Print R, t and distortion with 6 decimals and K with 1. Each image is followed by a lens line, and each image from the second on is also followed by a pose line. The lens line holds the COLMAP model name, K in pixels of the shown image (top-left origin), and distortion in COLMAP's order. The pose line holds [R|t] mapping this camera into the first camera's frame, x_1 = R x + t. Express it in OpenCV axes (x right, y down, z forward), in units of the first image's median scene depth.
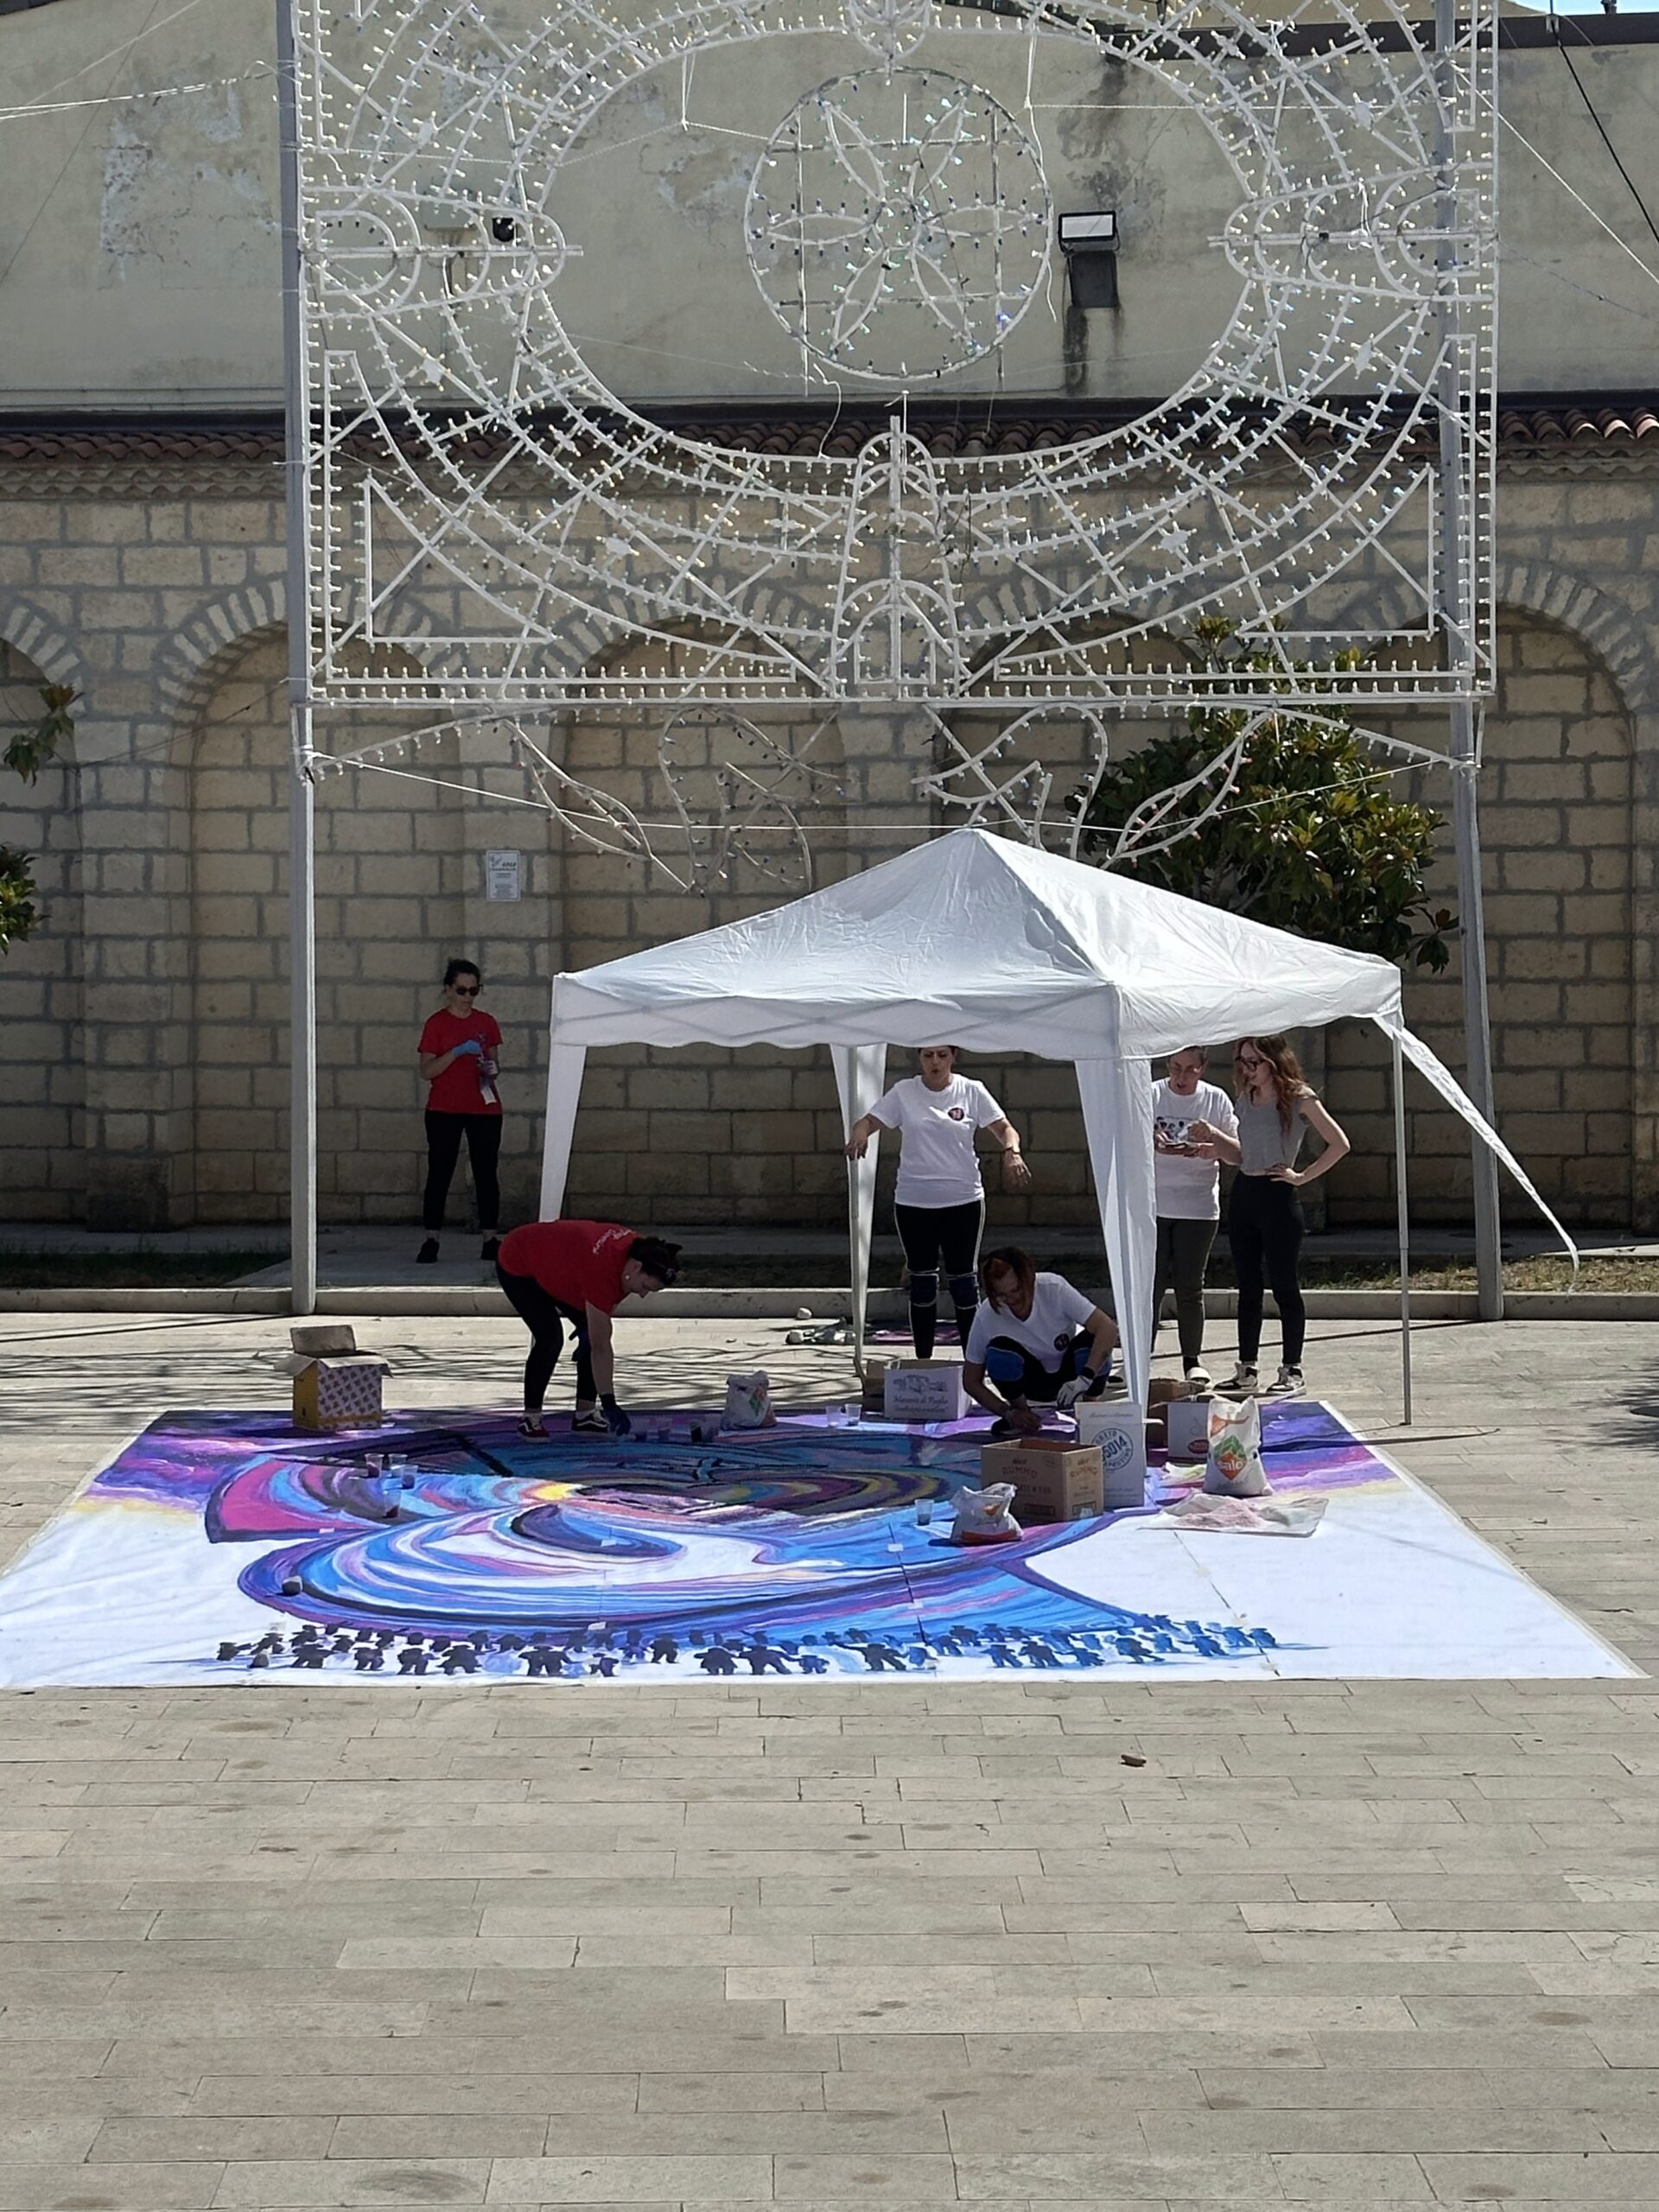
lens RADIAL K [[4901.8, 0, 829.5], [0, 4901.8, 1106.0], [0, 0, 1]] dist [0.013721, 0.044166]
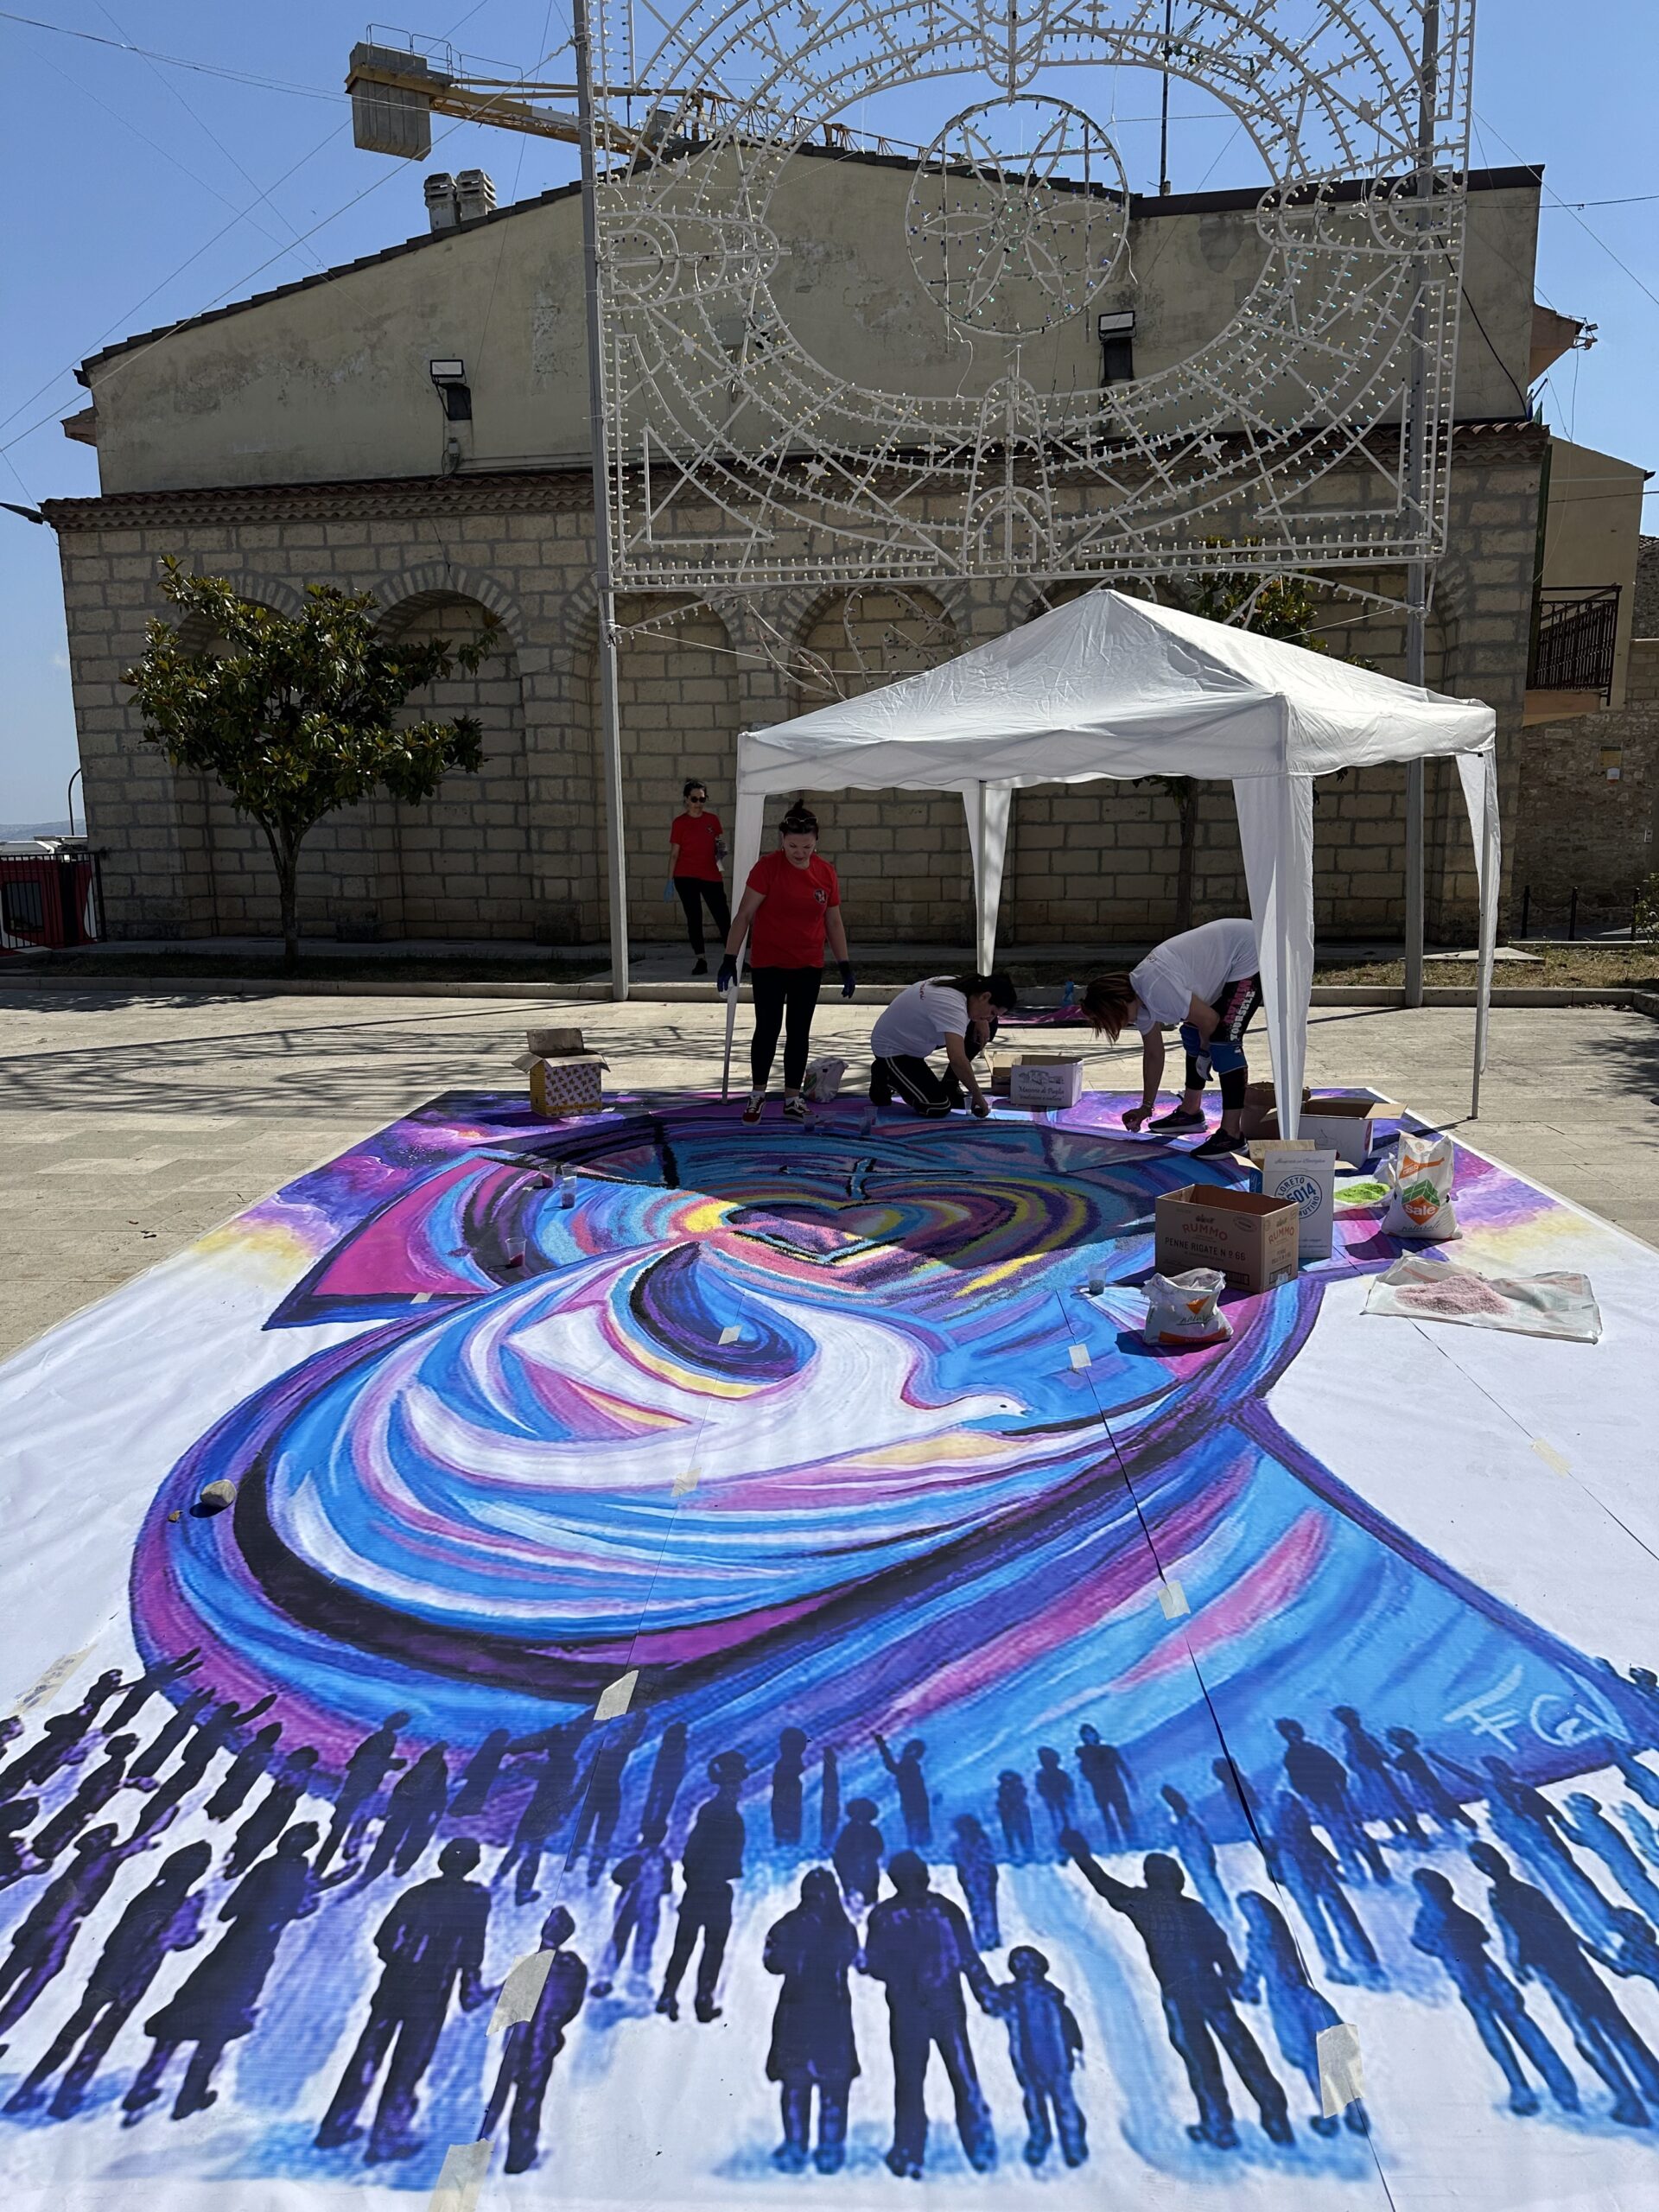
lens RADIAL K [[1538.0, 0, 829.5], [0, 1538.0, 1106.0], [0, 0, 1]] dist [0.185438, -0.294588]
pose [[0.997870, 0.007076, -0.064850, -0.007870], [0.001576, 0.991195, 0.132403, 0.010701], [0.065216, -0.132223, 0.989072, 0.521185]]
